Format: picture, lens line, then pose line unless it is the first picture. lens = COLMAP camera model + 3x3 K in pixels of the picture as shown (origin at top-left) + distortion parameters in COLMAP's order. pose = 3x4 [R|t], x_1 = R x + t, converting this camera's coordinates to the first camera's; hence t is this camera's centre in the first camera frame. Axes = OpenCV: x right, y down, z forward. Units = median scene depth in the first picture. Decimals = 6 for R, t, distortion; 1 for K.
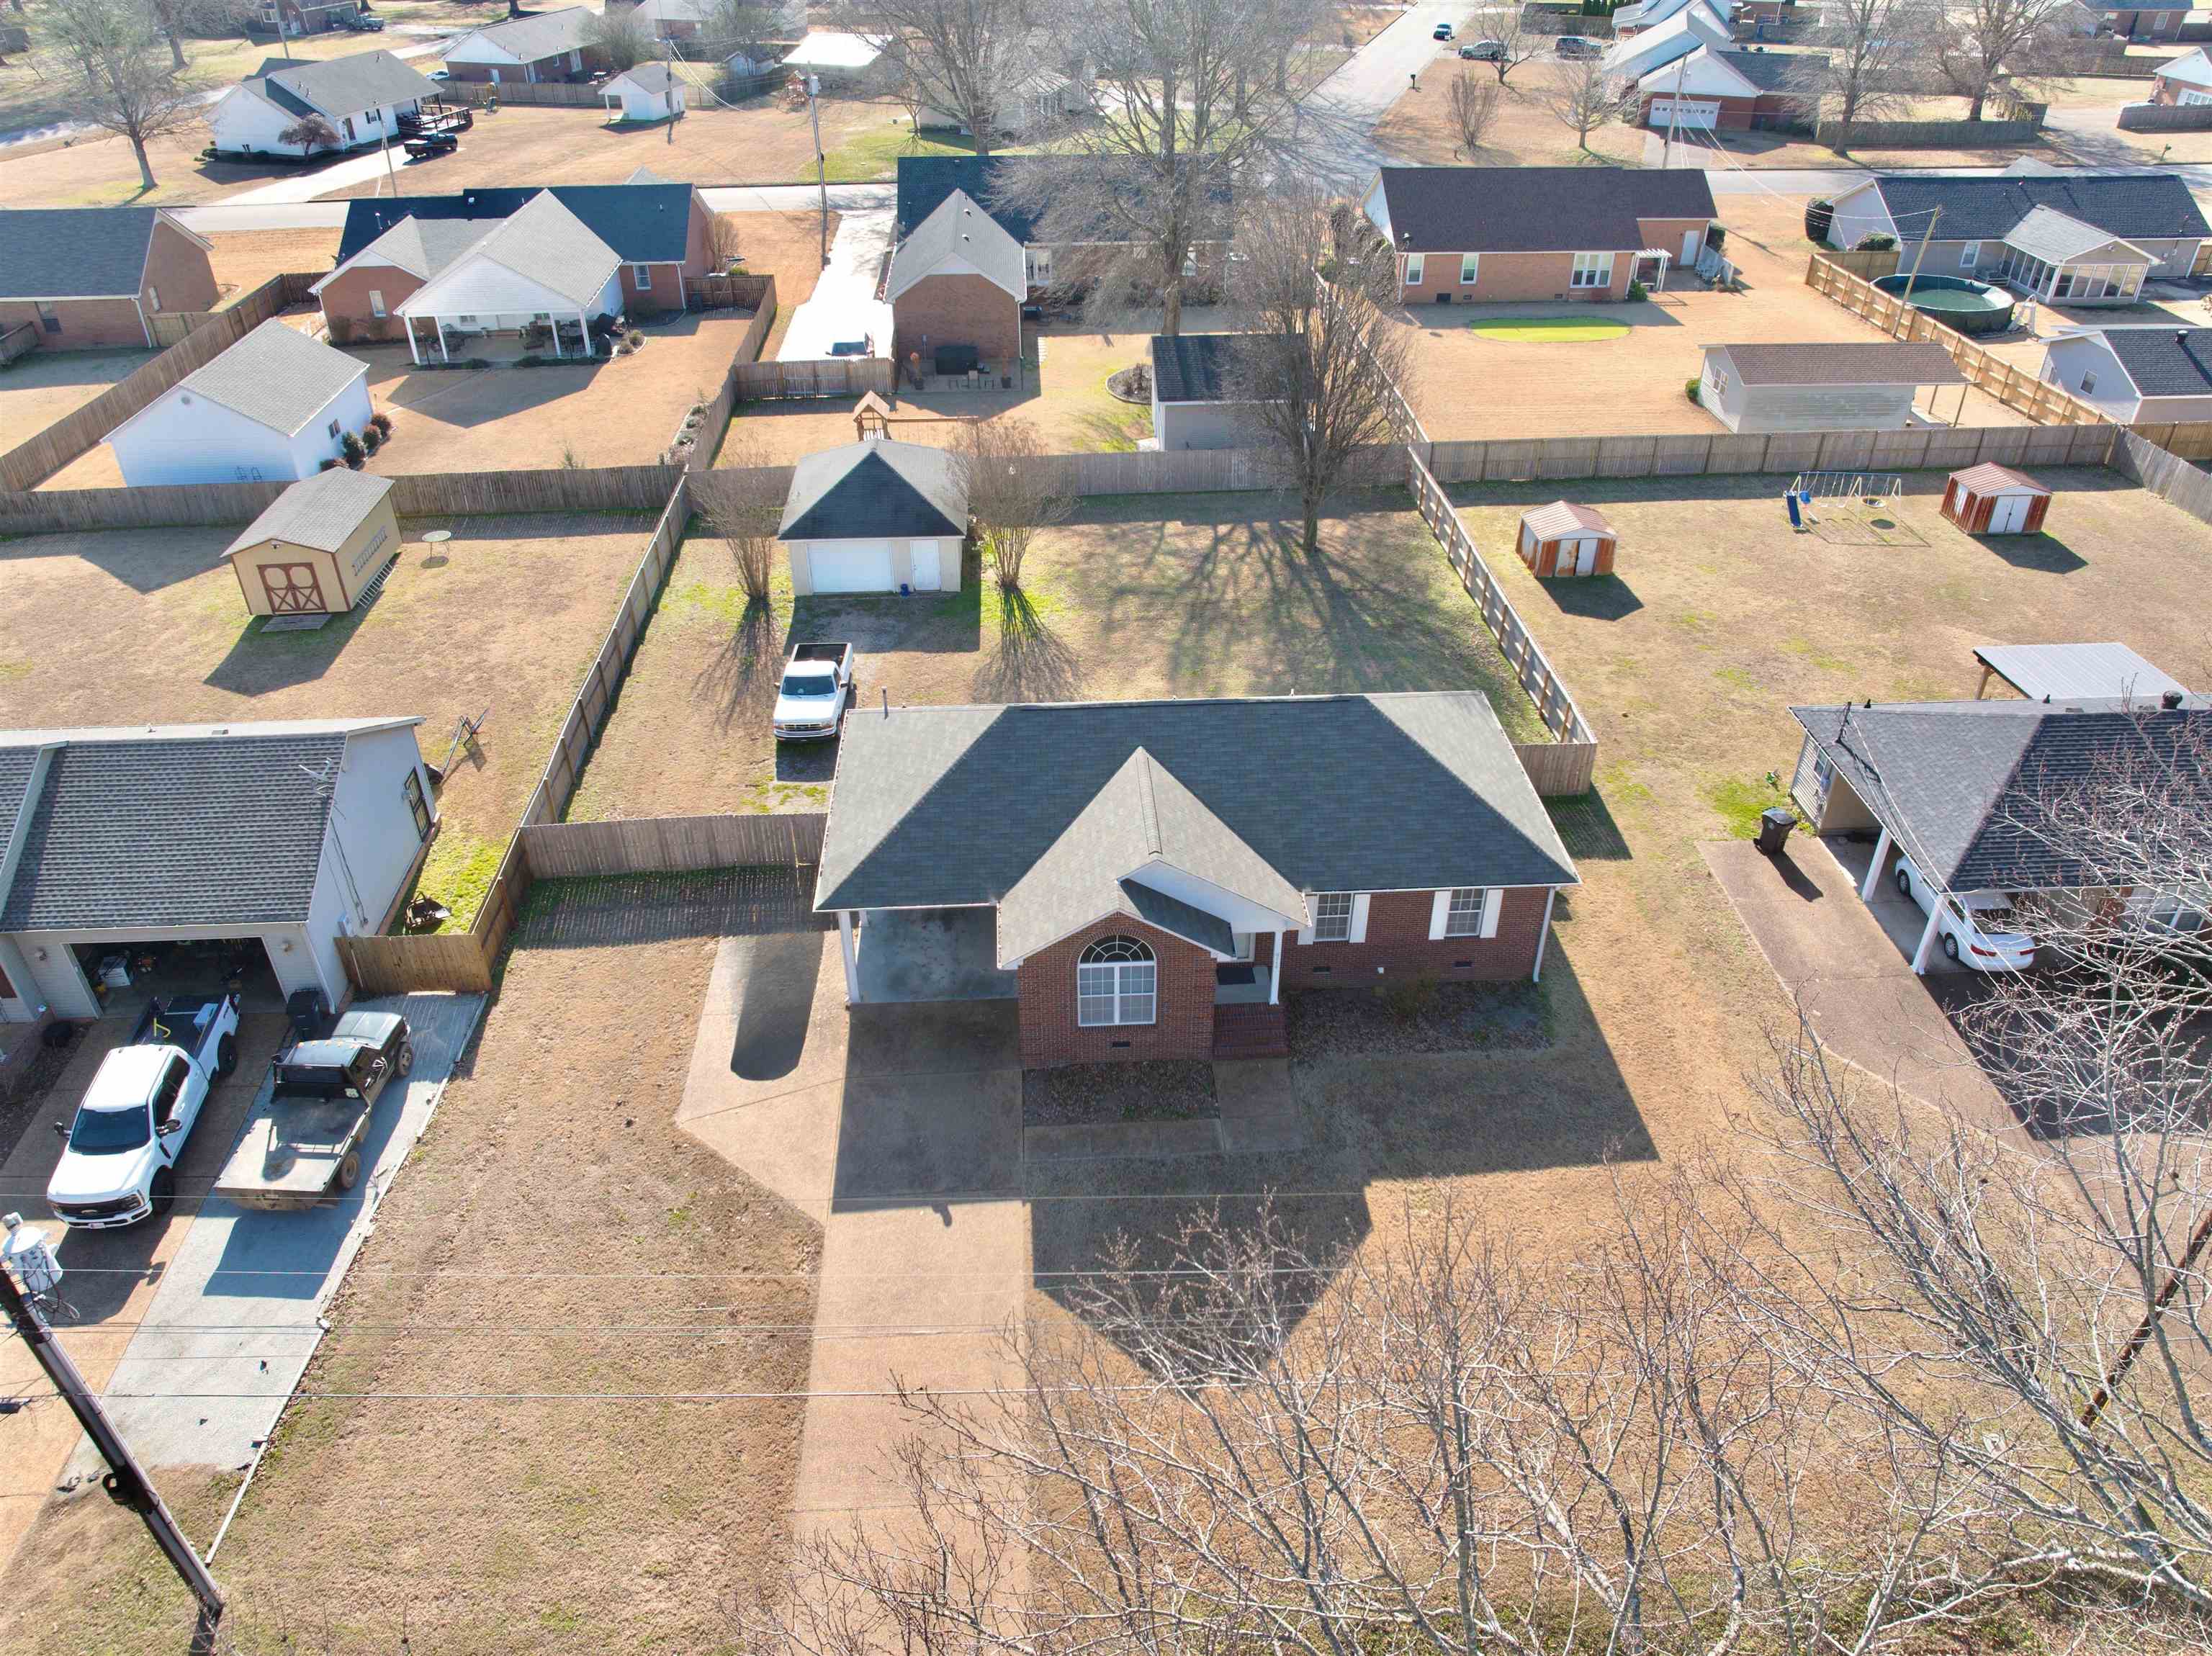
lens RADIAL K [[1507.7, 0, 1106.0], [0, 1507.7, 828.0], [0, 0, 1]] dist [-0.052588, 0.029506]
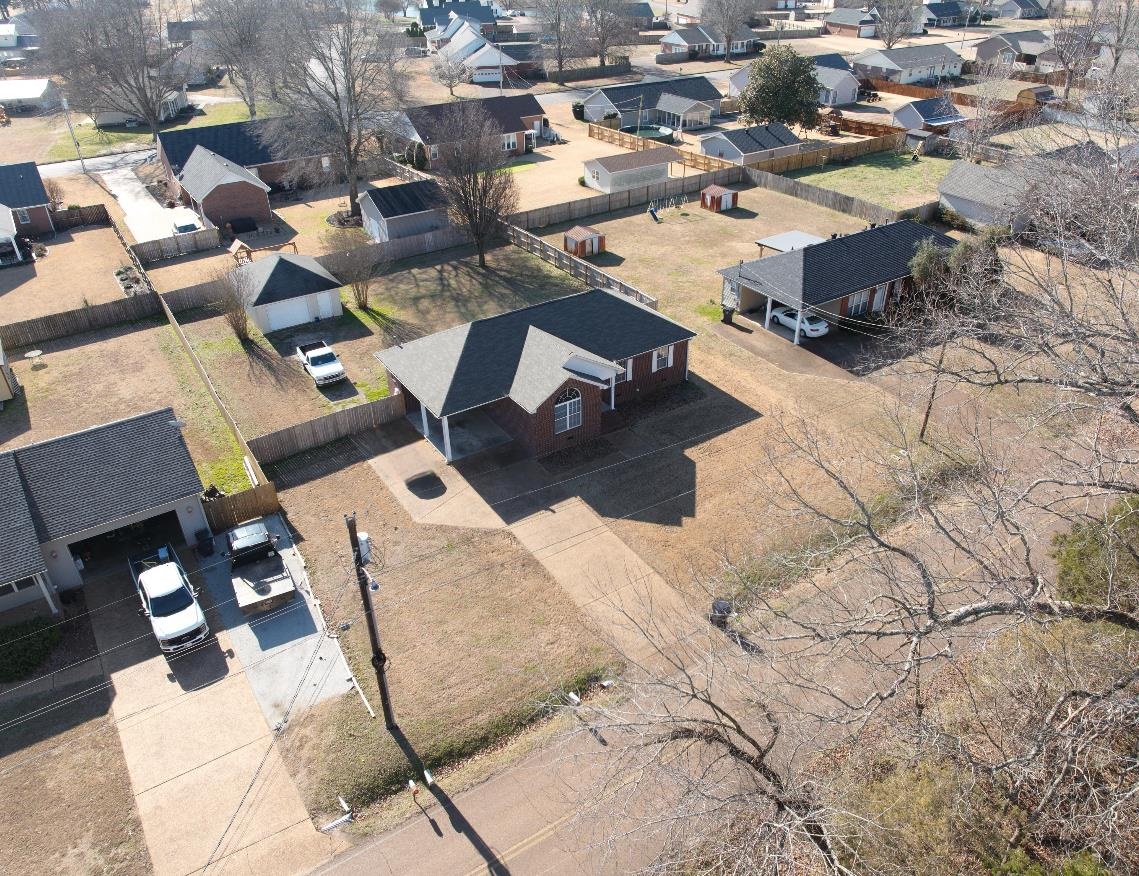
lens RADIAL K [[806.3, 0, 569.5], [0, 806.3, 438.0], [0, 0, 1]] dist [-0.043165, -0.004200]
pose [[0.865237, -0.275161, 0.419107, -0.324970], [0.292027, 0.956088, 0.024827, 0.066710], [-0.407534, 0.100909, 0.907597, -0.113605]]
